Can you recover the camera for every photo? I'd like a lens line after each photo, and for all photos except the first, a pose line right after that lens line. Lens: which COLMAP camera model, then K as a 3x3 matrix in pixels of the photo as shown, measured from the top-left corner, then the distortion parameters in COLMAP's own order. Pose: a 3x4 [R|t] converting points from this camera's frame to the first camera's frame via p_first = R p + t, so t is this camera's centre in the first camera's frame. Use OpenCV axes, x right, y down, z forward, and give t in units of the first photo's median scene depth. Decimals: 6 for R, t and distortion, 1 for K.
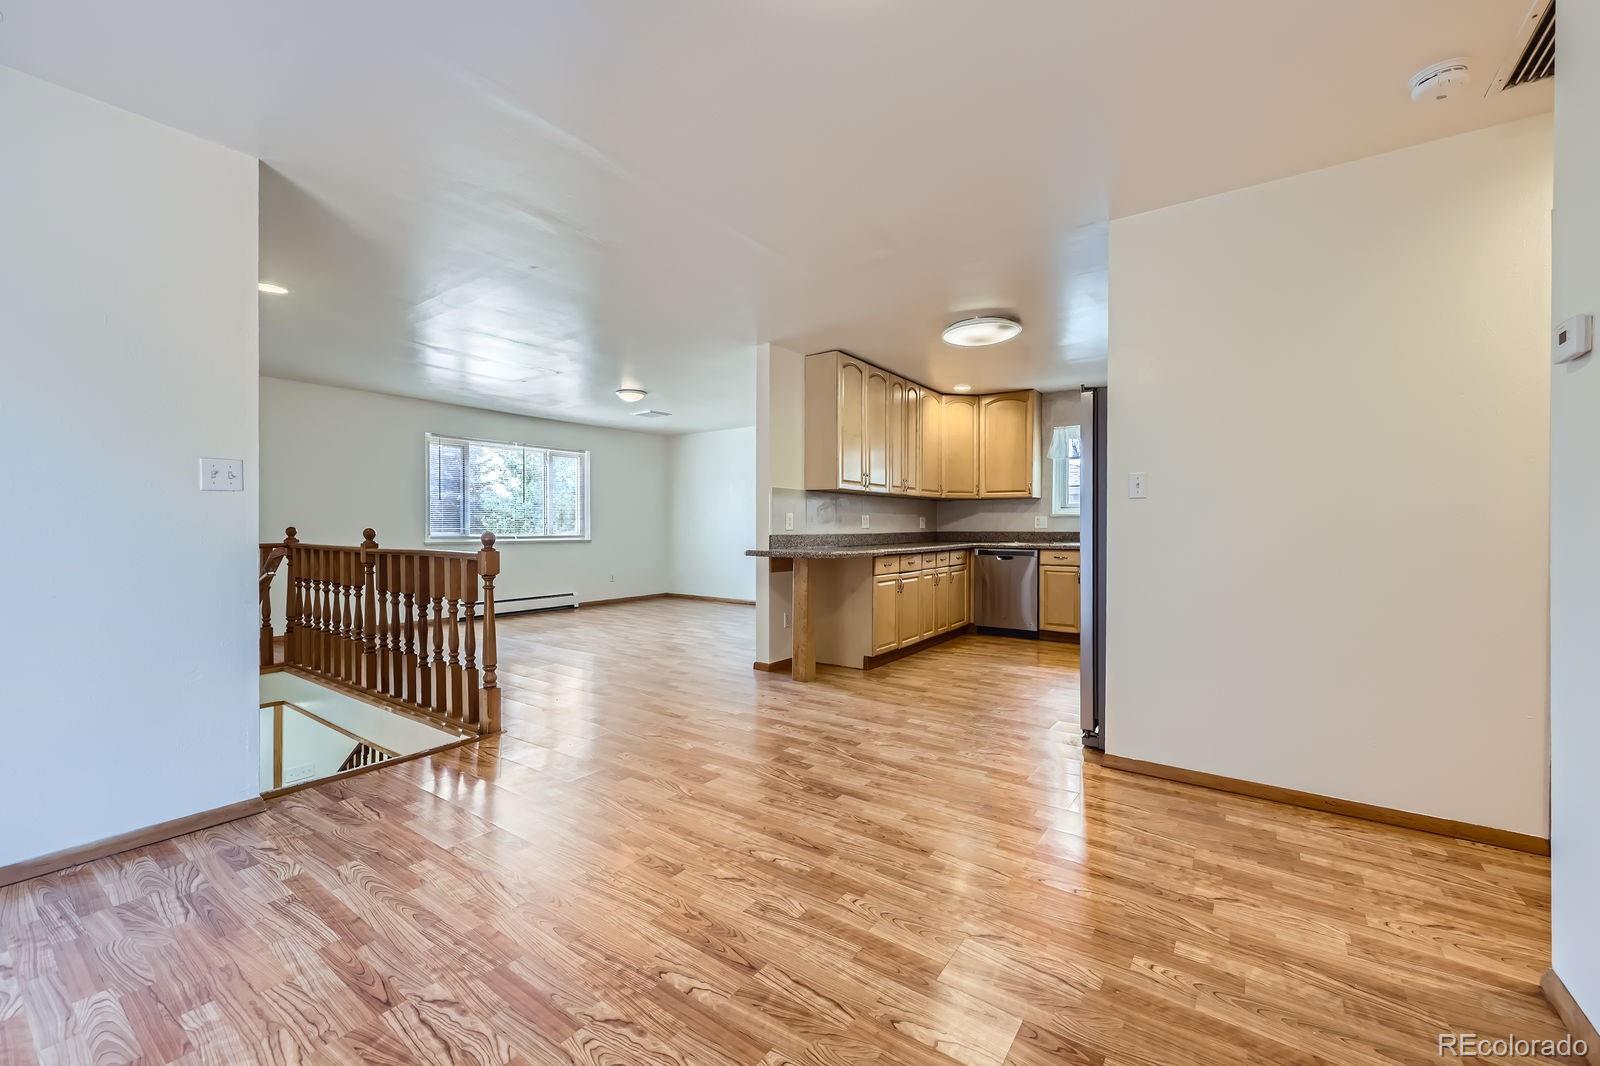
lens RADIAL K [[641.7, 0, 805.4], [0, 641.7, 535.6], [0, 0, 1]] dist [0.010749, -0.001675]
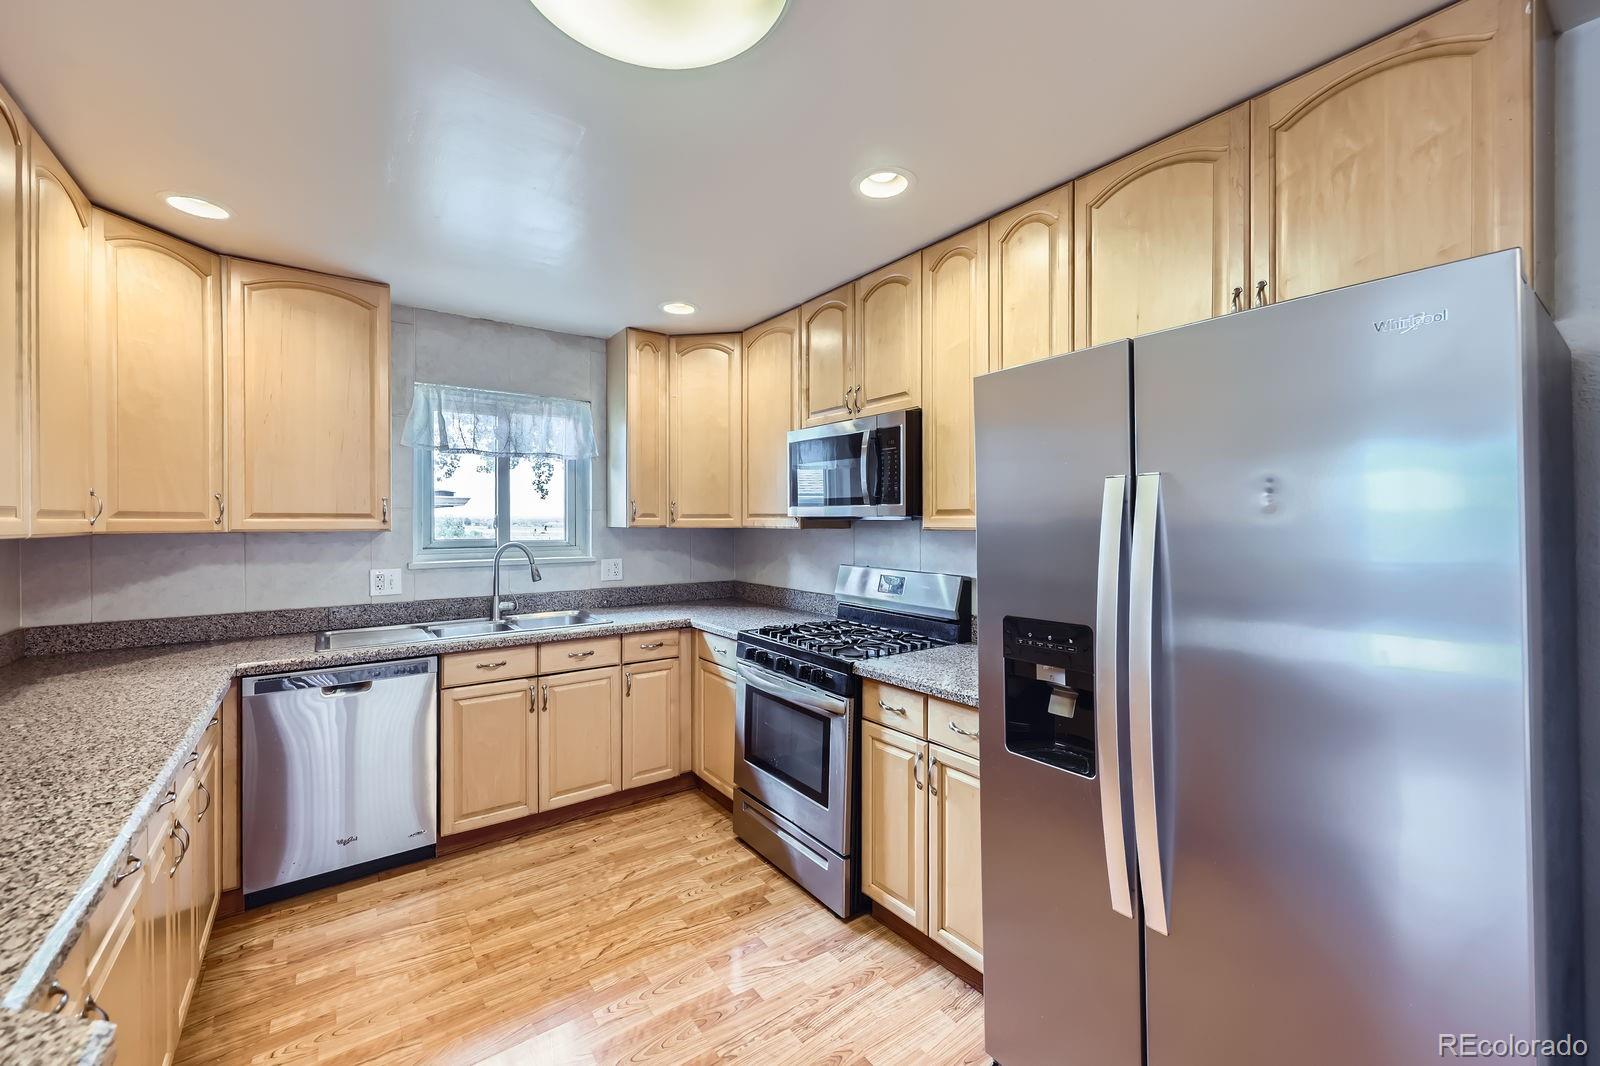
lens RADIAL K [[641.7, 0, 799.8], [0, 641.7, 521.4], [0, 0, 1]] dist [0.010749, -0.001675]
pose [[0.340045, 0.000340, 0.940409, 0.034322], [0.015181, 0.999868, -0.005851, -0.062885], [-0.940286, 0.016266, 0.339995, 0.619262]]
